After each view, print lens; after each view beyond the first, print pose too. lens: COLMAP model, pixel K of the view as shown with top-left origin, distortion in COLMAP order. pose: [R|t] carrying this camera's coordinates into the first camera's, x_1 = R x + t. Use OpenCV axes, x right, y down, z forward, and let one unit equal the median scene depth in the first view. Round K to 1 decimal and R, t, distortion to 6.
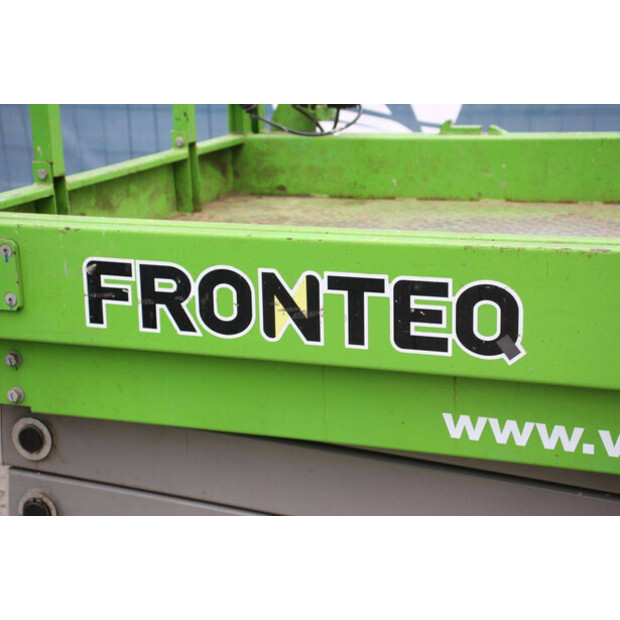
lens RADIAL K [[1246.2, 0, 310.0], [0, 1246.2, 310.0], [0, 0, 1]] dist [0.113320, 0.182500]
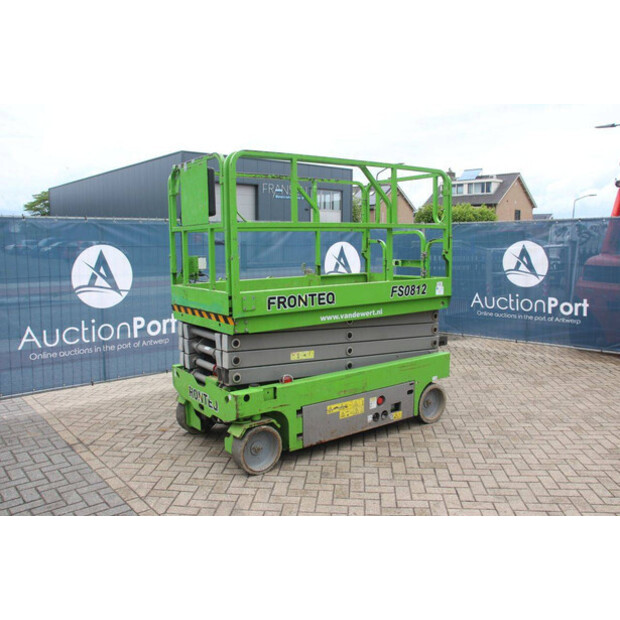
lens RADIAL K [[543.0, 0, 310.0], [0, 543.0, 310.0], [0, 0, 1]] dist [-0.129884, 0.009012]
pose [[0.550993, -0.085423, 0.830126, -2.038035], [0.205711, 0.977954, -0.035904, 0.133419], [-0.808758, 0.190549, 0.556419, -0.387950]]
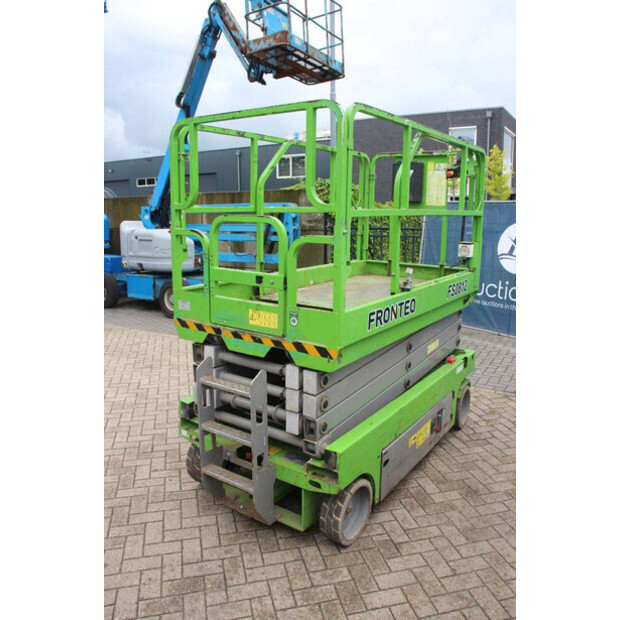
lens RADIAL K [[509.6, 0, 310.0], [0, 509.6, 310.0], [0, 0, 1]] dist [-0.173911, 0.155615]
pose [[-0.240795, 0.216965, -0.946015, 2.579958], [-0.243671, 0.929963, 0.275307, -0.548464], [0.939491, 0.296809, -0.171062, 1.429246]]
